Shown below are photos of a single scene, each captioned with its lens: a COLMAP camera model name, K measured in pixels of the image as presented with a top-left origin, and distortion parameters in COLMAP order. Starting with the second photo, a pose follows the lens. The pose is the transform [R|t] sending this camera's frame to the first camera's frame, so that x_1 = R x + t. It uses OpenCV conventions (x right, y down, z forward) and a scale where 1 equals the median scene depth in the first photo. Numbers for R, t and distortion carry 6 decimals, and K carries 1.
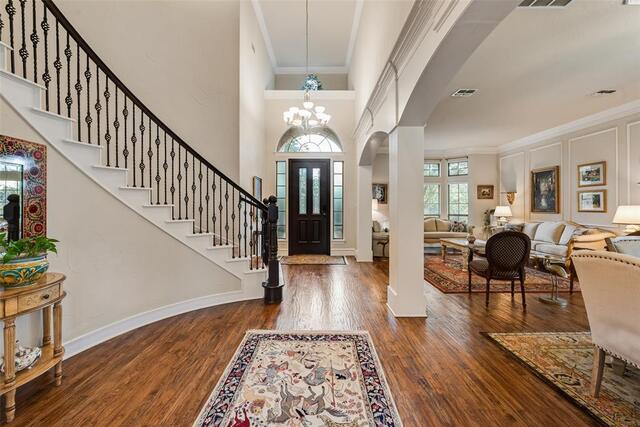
lens RADIAL K [[262.9, 0, 320.3], [0, 262.9, 206.5], [0, 0, 1]] dist [0.000360, 0.000201]
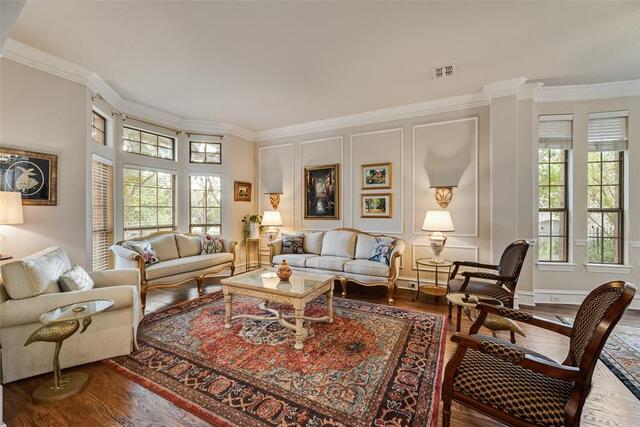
lens RADIAL K [[262.9, 0, 320.3], [0, 262.9, 206.5], [0, 0, 1]] dist [0.000360, 0.000201]
pose [[0.460047, 0.012813, 0.887802, 0.110755], [0.002293, 0.999875, -0.015619, -0.002889], [-0.887891, 0.009221, 0.459961, 0.590487]]
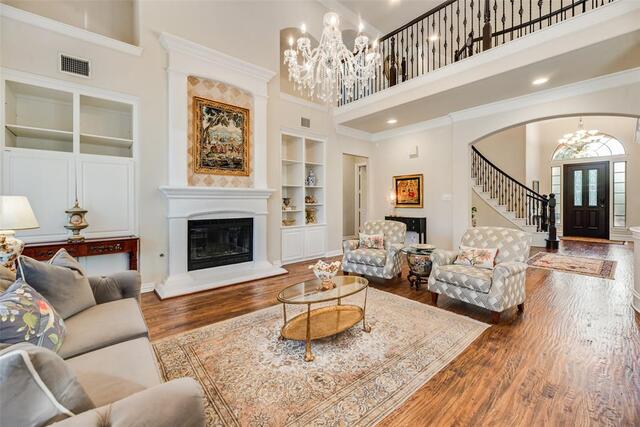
lens RADIAL K [[262.3, 0, 320.4], [0, 262.3, 200.7], [0, 0, 1]] dist [-0.000113, 0.000101]
pose [[0.646148, -0.000423, -0.763212, 0.112786], [-0.003032, 0.999991, -0.003122, 0.013368], [0.763206, 0.004331, 0.646140, -0.919493]]
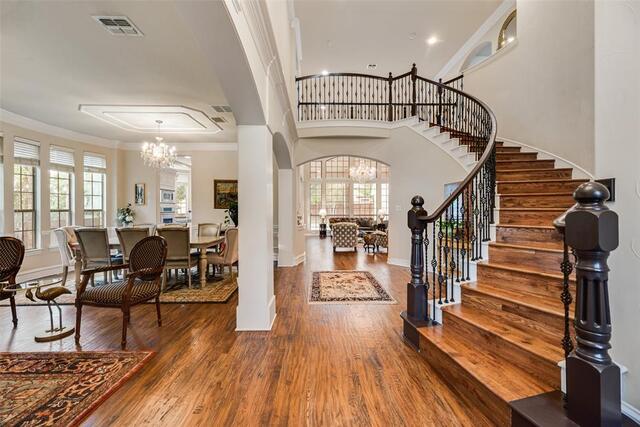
lens RADIAL K [[268.4, 0, 319.9], [0, 268.4, 208.8], [0, 0, 1]] dist [0.000413, -0.000006]
pose [[-0.999914, 0.005548, -0.011902, 0.056468], [0.005445, 0.999948, 0.008639, -0.008221], [0.011950, 0.008574, -0.999892, 1.003812]]
